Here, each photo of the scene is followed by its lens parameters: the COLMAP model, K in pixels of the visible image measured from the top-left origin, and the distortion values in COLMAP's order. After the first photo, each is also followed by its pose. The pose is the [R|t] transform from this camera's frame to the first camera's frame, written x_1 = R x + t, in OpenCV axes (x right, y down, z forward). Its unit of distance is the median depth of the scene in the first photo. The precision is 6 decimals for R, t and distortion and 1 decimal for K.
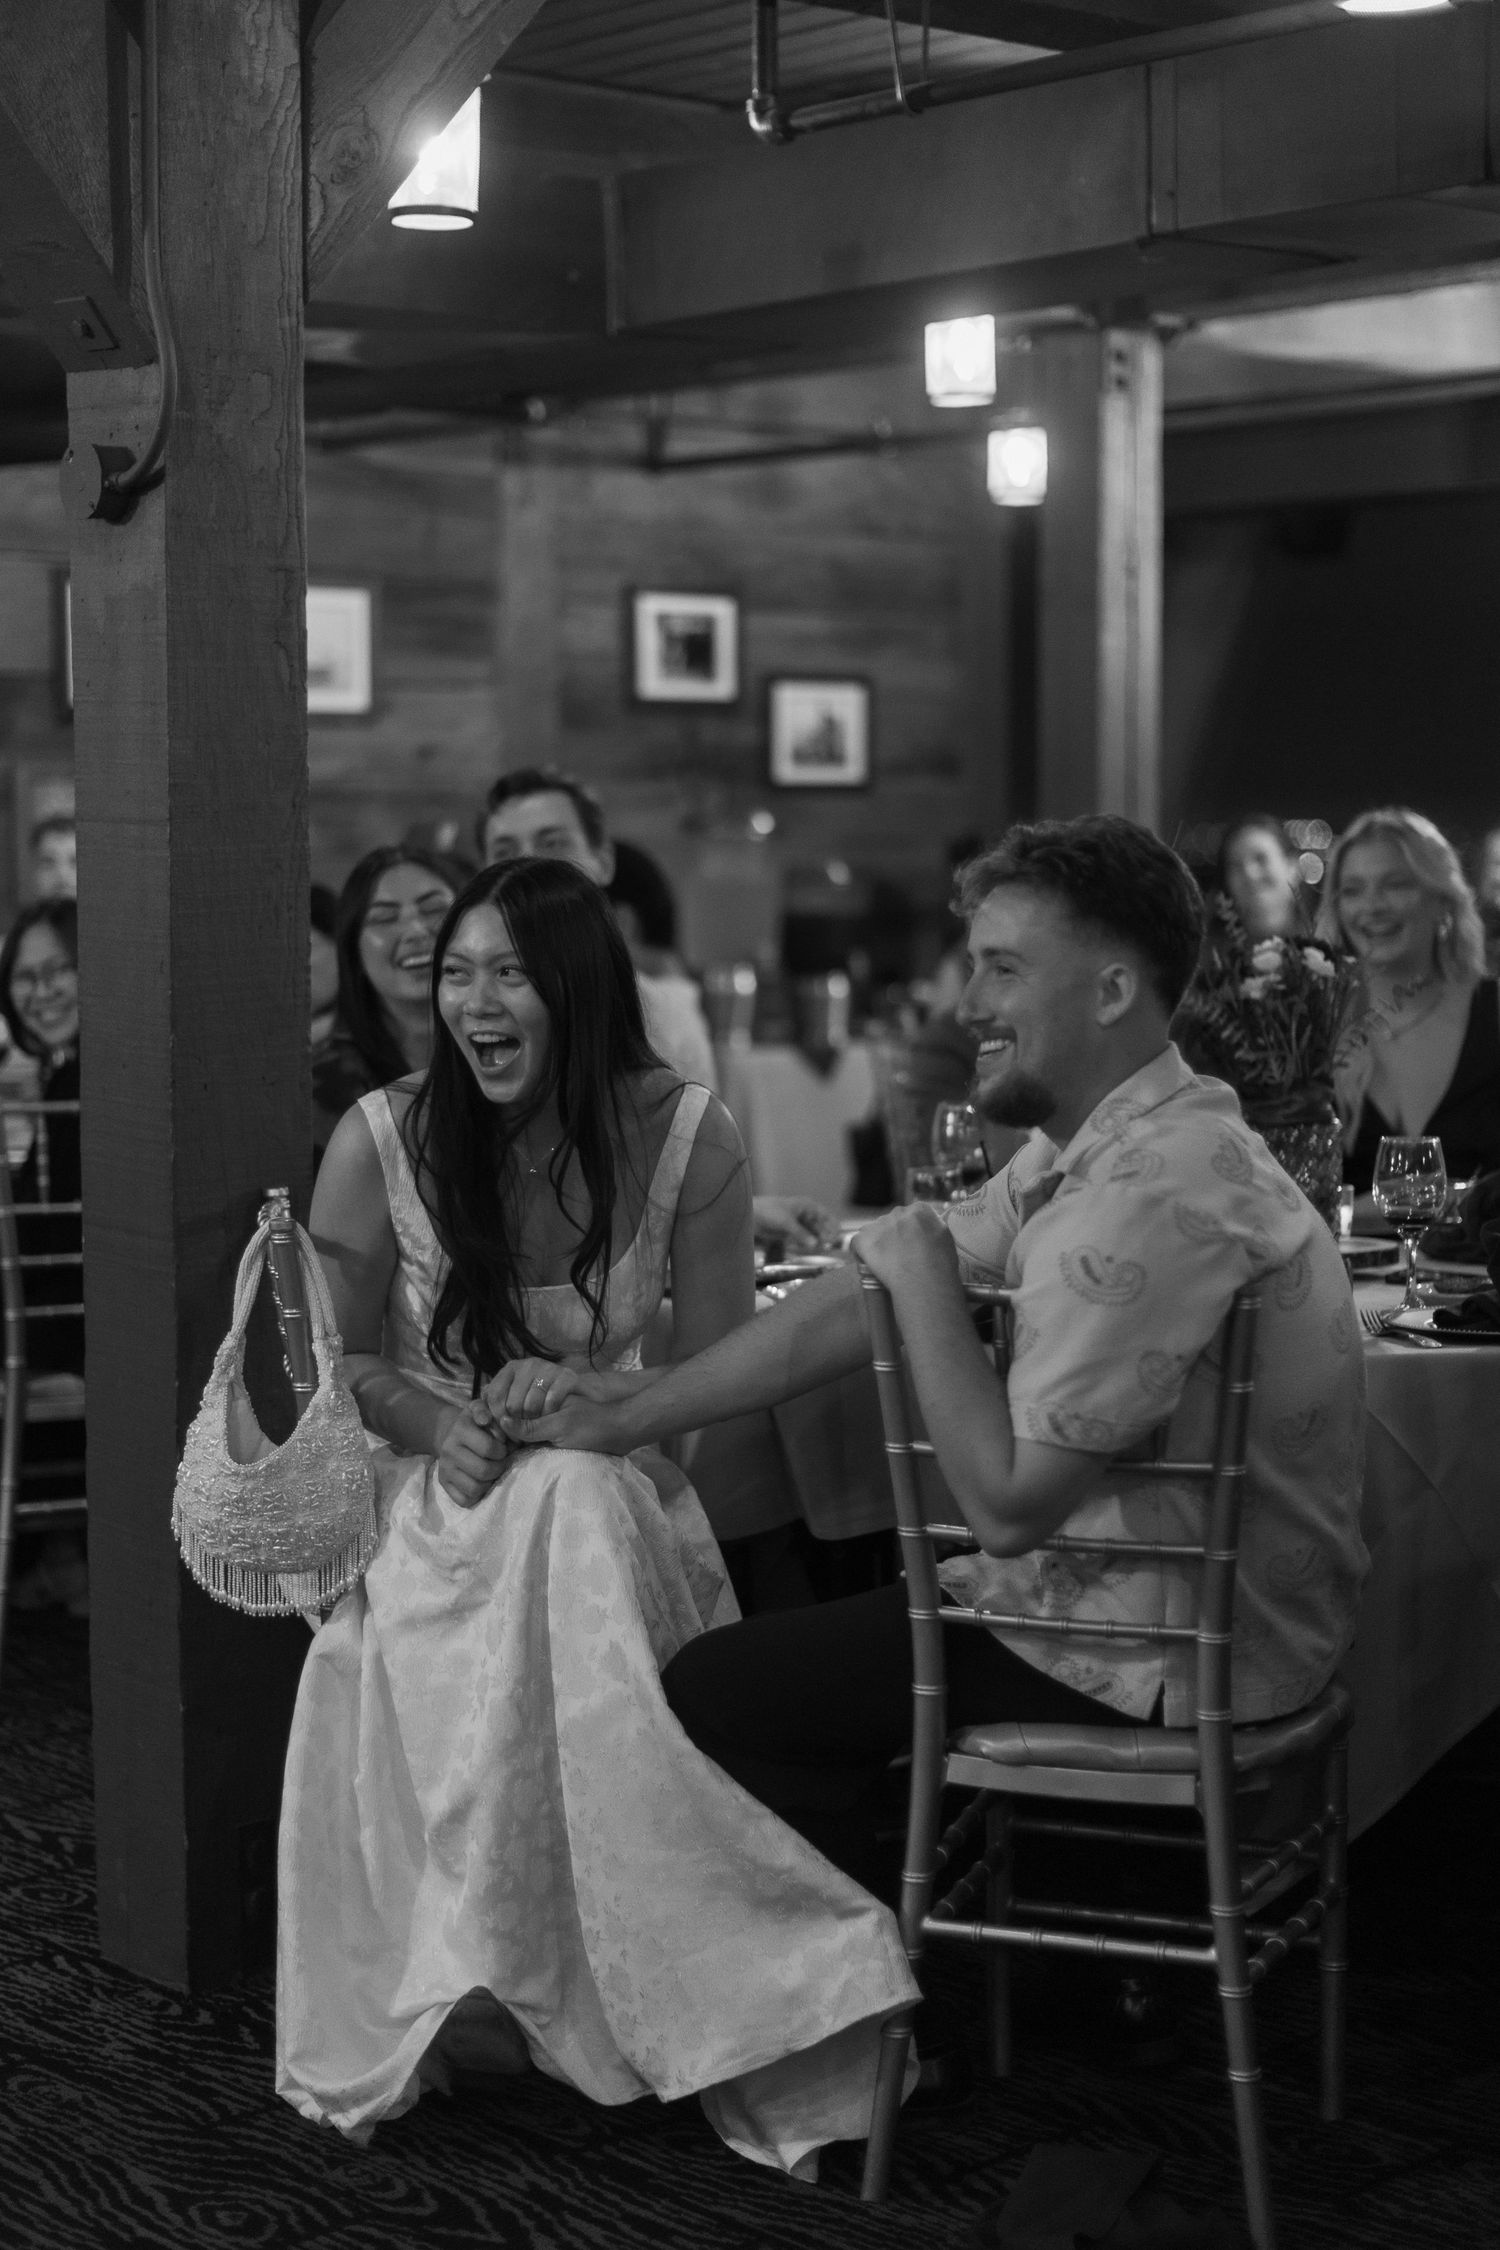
lens RADIAL K [[3636.0, 0, 698.6], [0, 3636.0, 1070.4], [0, 0, 1]] dist [0.005851, 0.033340]
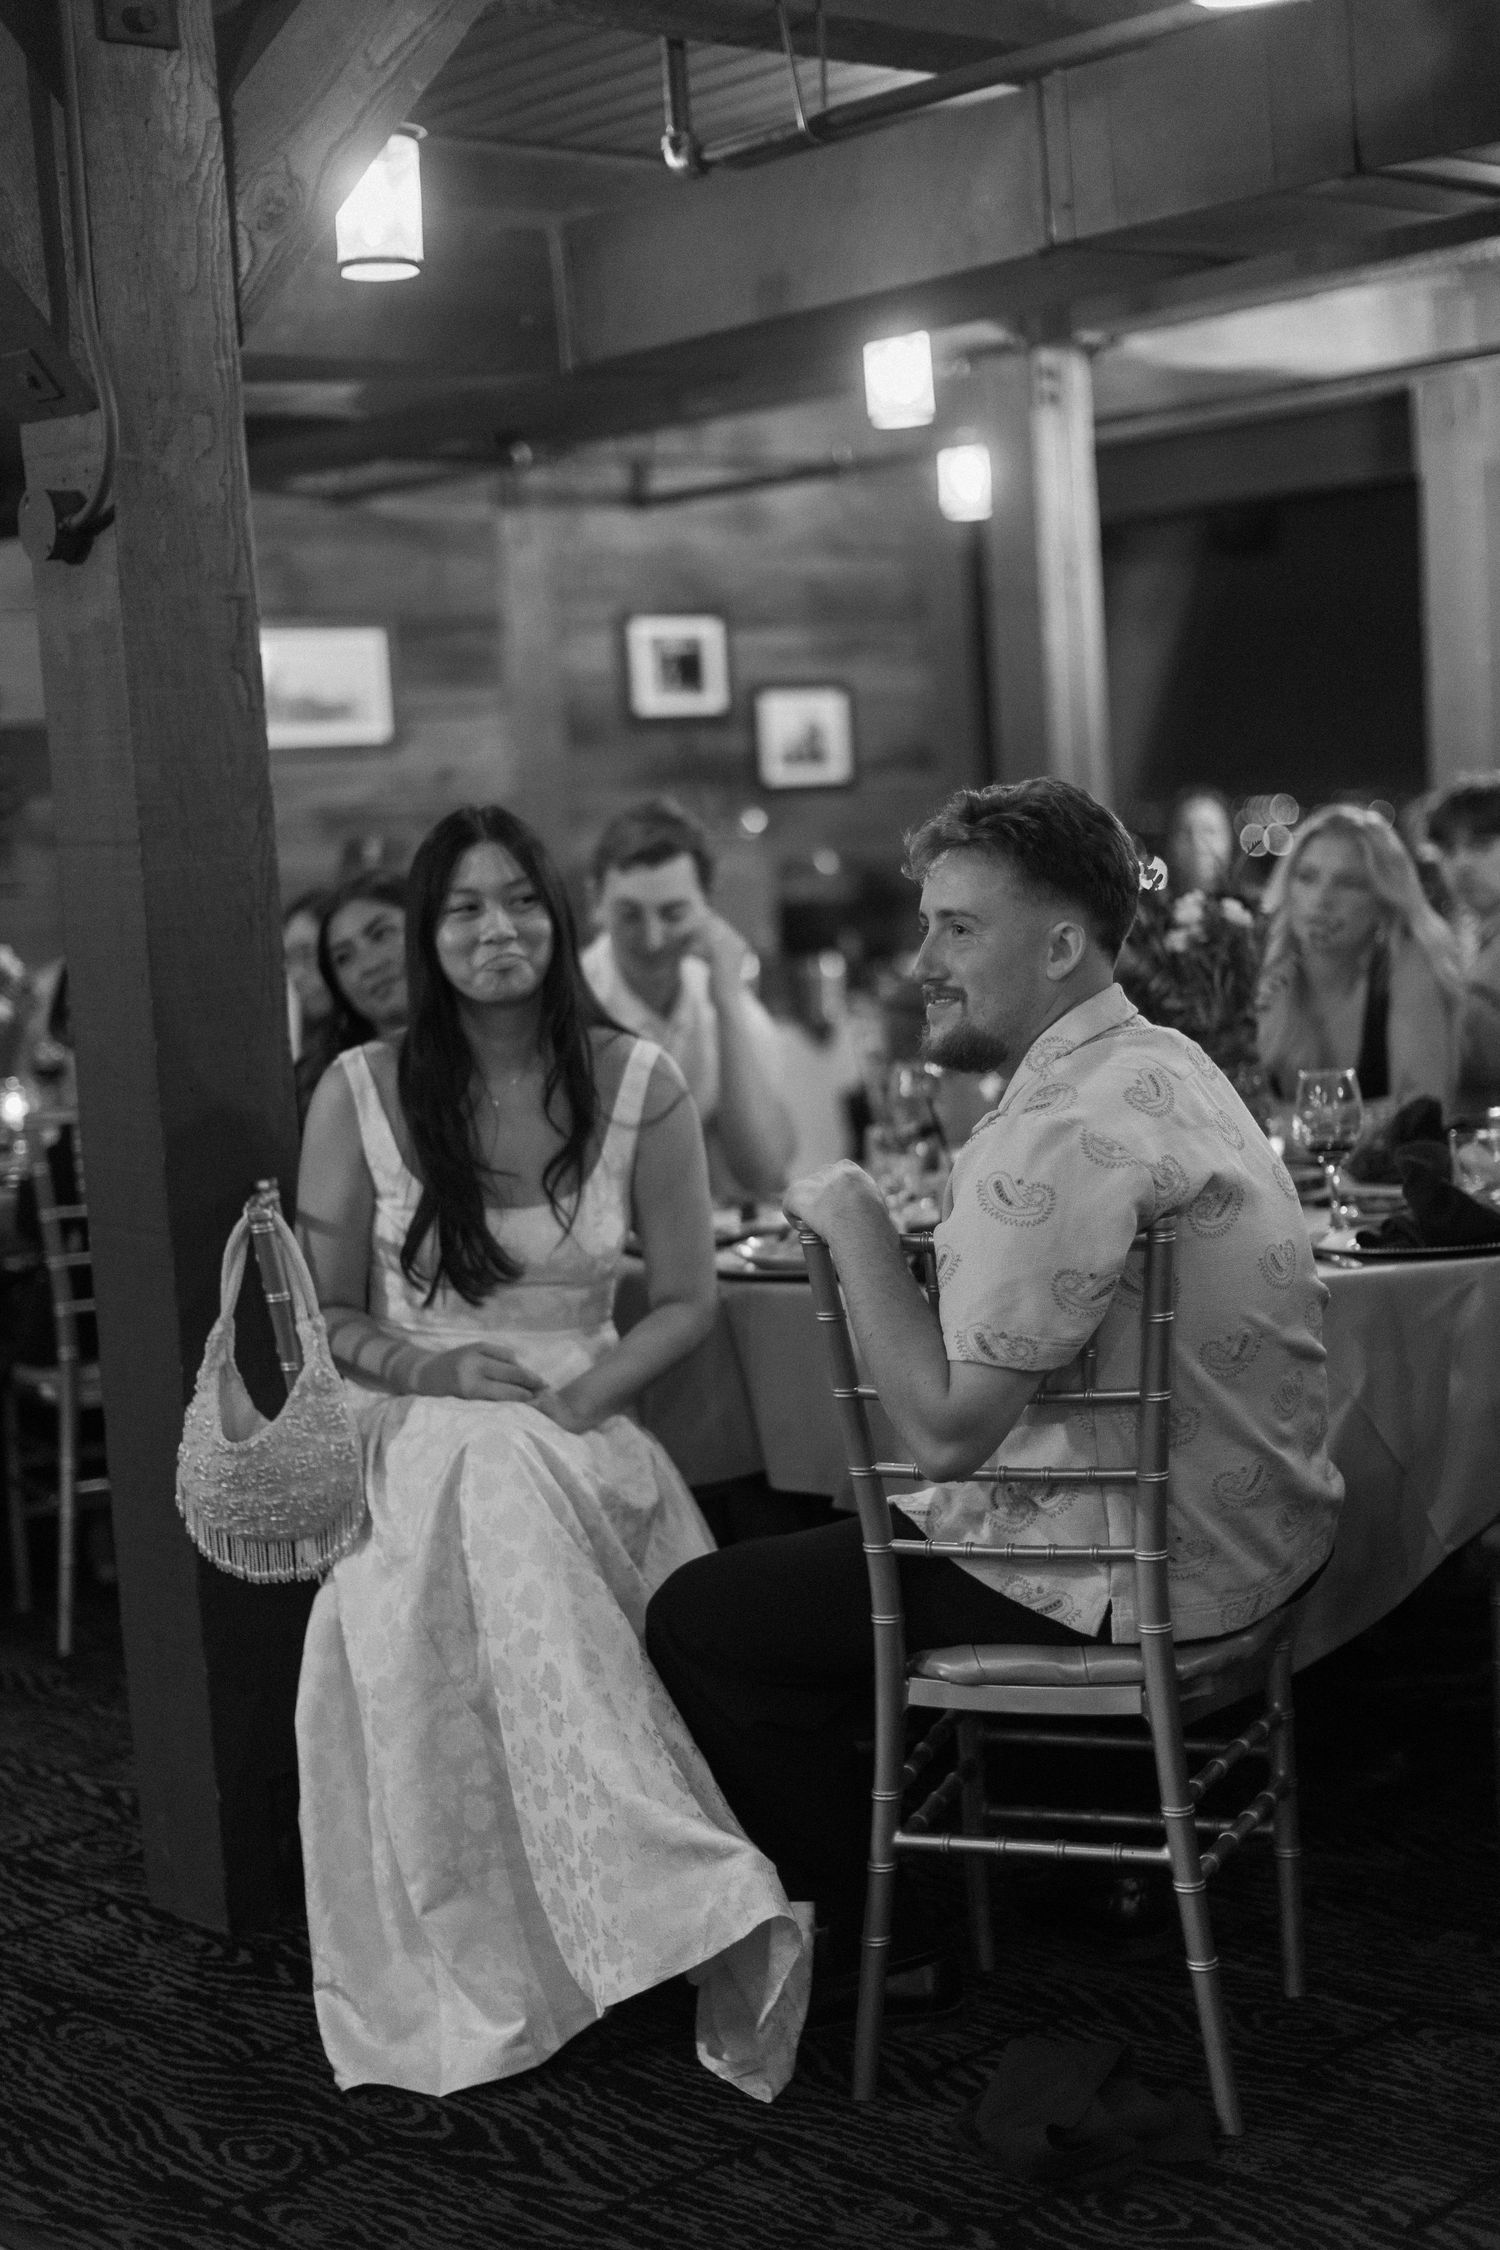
lens RADIAL K [[3219.1, 0, 750.0], [0, 3219.1, 1125.0], [0, 0, 1]] dist [0.006634, 0.035042]
pose [[0.998308, -0.058137, -0.000494, 0.027411], [0.058133, 0.998038, 0.023249, 0.002531], [-0.000858, -0.023239, 0.999730, 0.057256]]
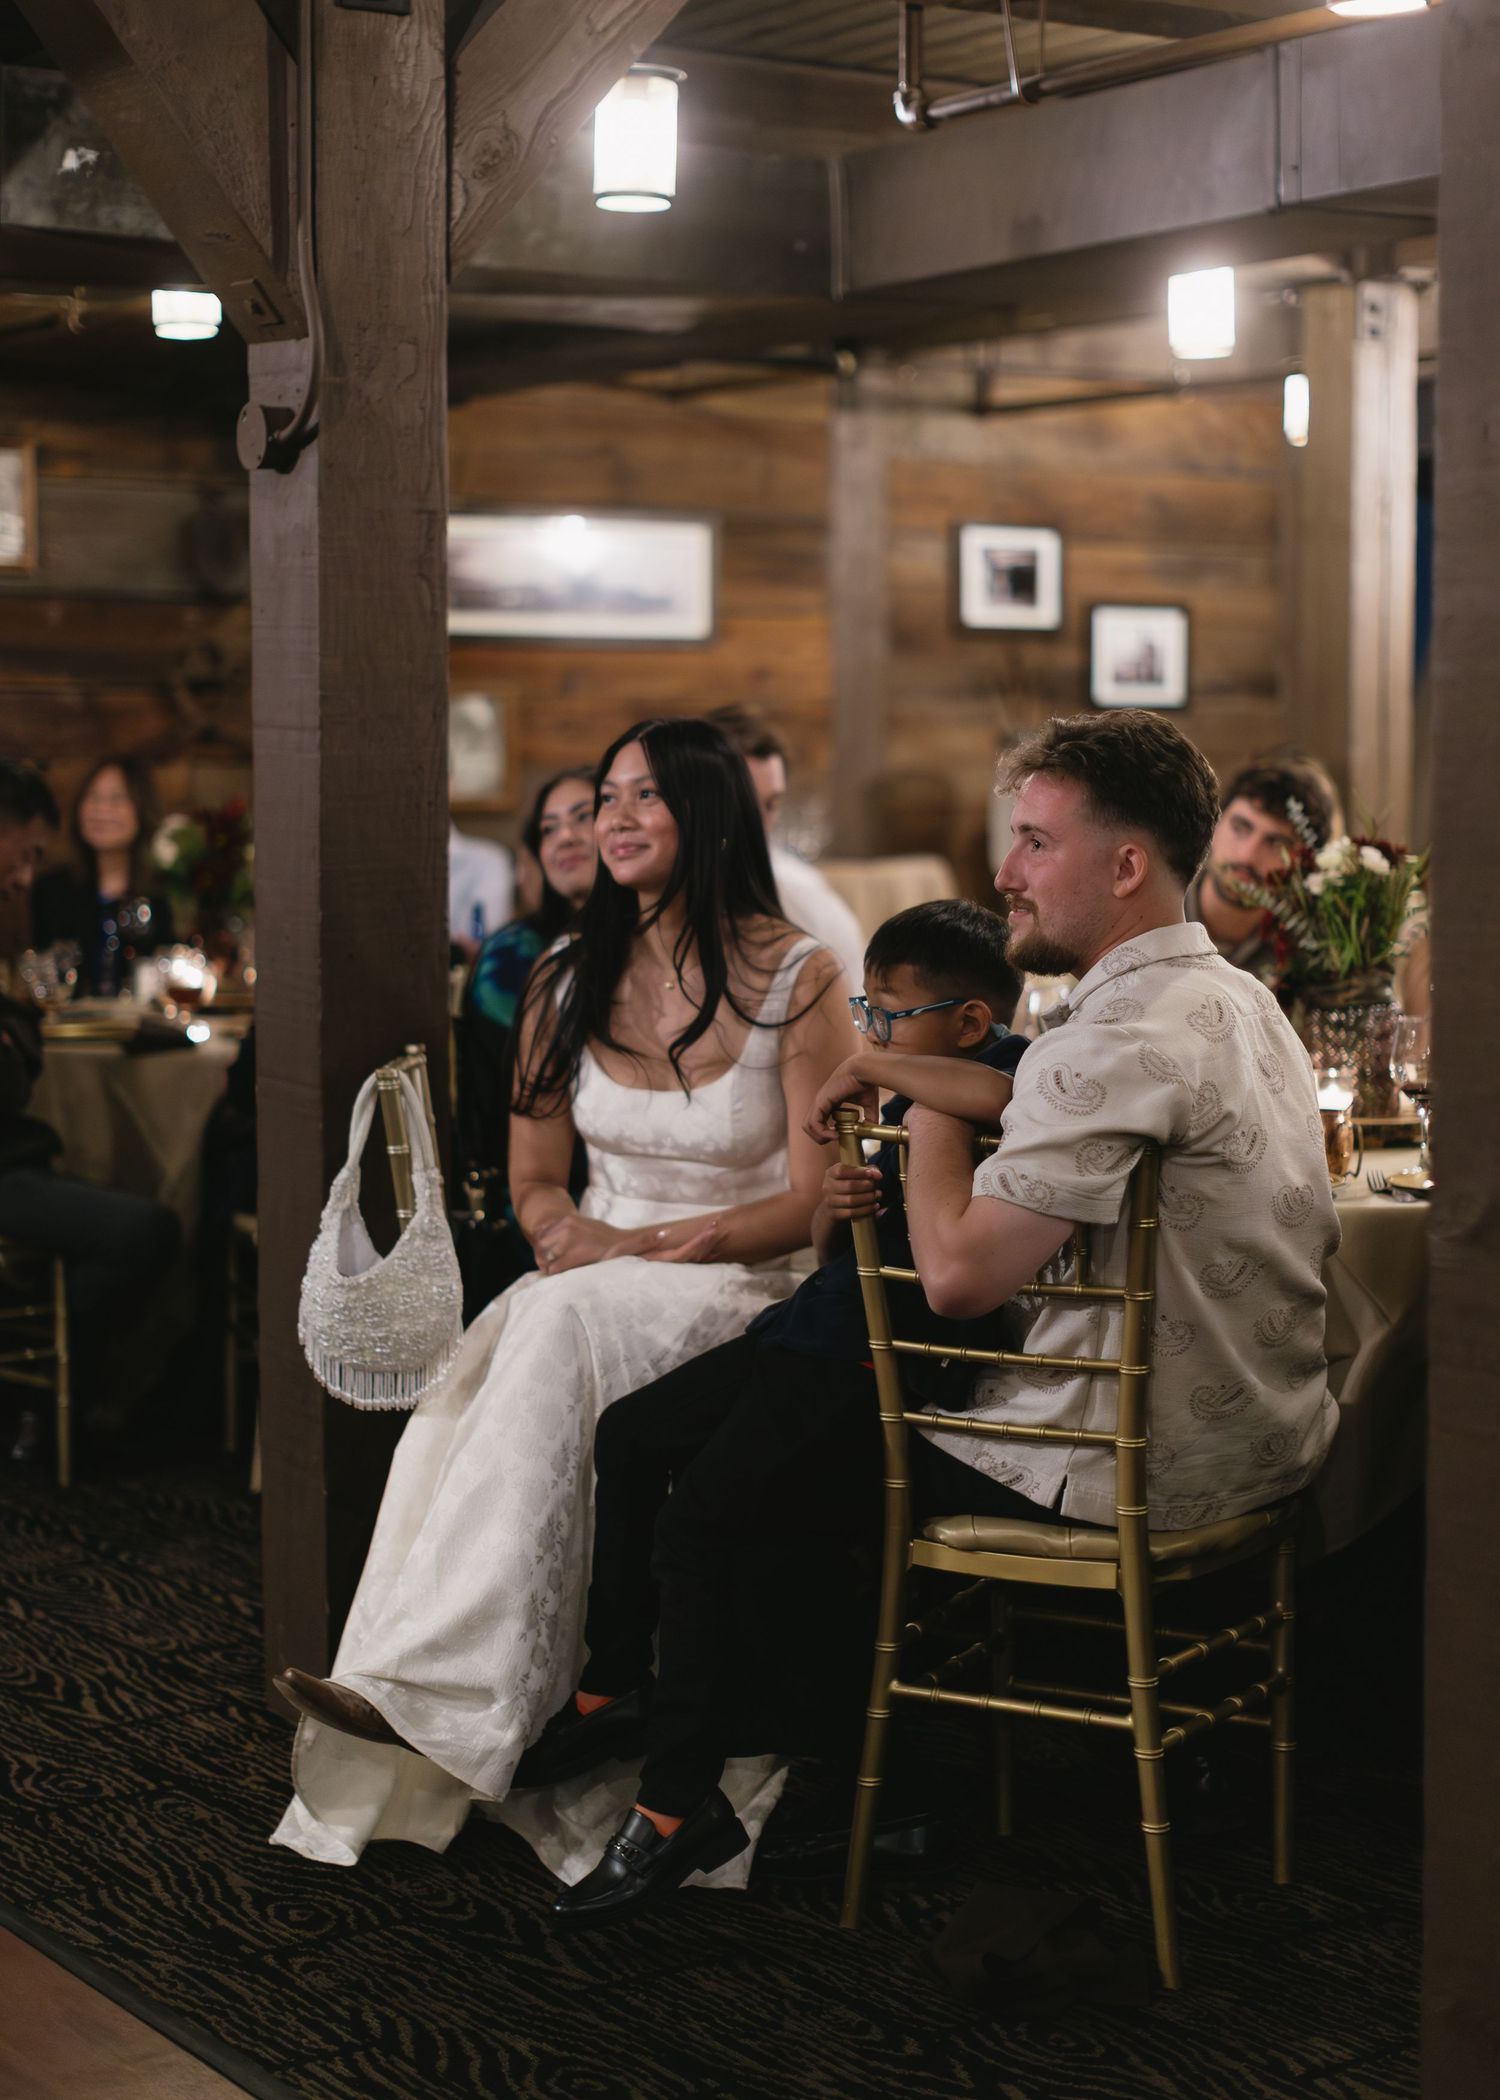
lens RADIAL K [[3456.9, 0, 756.1], [0, 3456.9, 938.3], [0, 0, 1]] dist [0.010355, 0.020008]
pose [[0.992149, 0.011621, -0.124520, 0.129815], [-0.013092, 0.999854, -0.011000, 0.009020], [0.124374, 0.012544, 0.992156, -0.079118]]
